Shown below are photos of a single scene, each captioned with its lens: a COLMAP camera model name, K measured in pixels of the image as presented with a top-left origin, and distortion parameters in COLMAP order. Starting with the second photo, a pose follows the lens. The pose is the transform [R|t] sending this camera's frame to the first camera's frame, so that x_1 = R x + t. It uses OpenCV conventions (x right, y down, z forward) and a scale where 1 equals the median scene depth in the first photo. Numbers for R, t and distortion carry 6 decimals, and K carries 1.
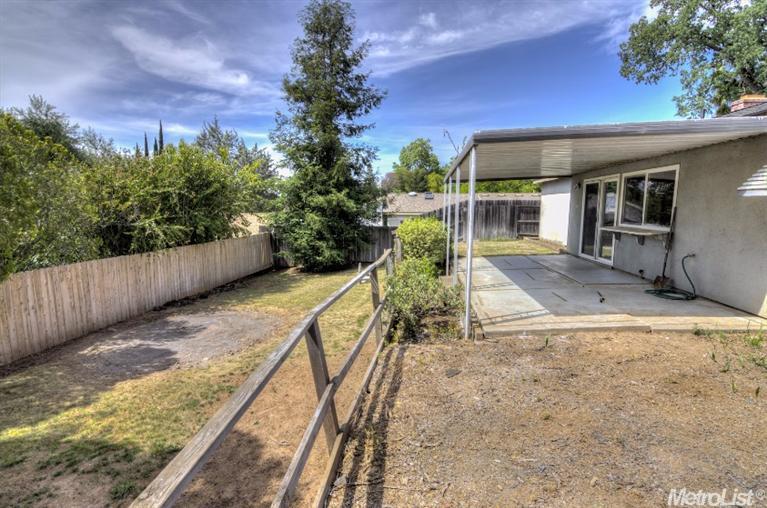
lens RADIAL K [[368.0, 0, 383.5], [0, 368.0, 254.0], [0, 0, 1]] dist [-0.013369, -0.001593]
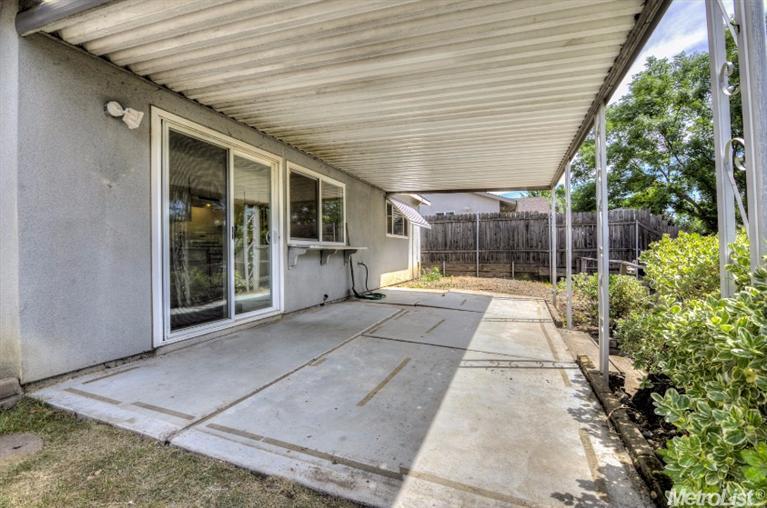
lens RADIAL K [[368.0, 0, 383.5], [0, 368.0, 254.0], [0, 0, 1]] dist [-0.013369, -0.001593]
pose [[-0.971838, 0.000006, 0.235652, 0.382251], [0.031747, 0.990887, 0.130901, -0.154164], [-0.233504, 0.134695, -0.962981, 1.768254]]
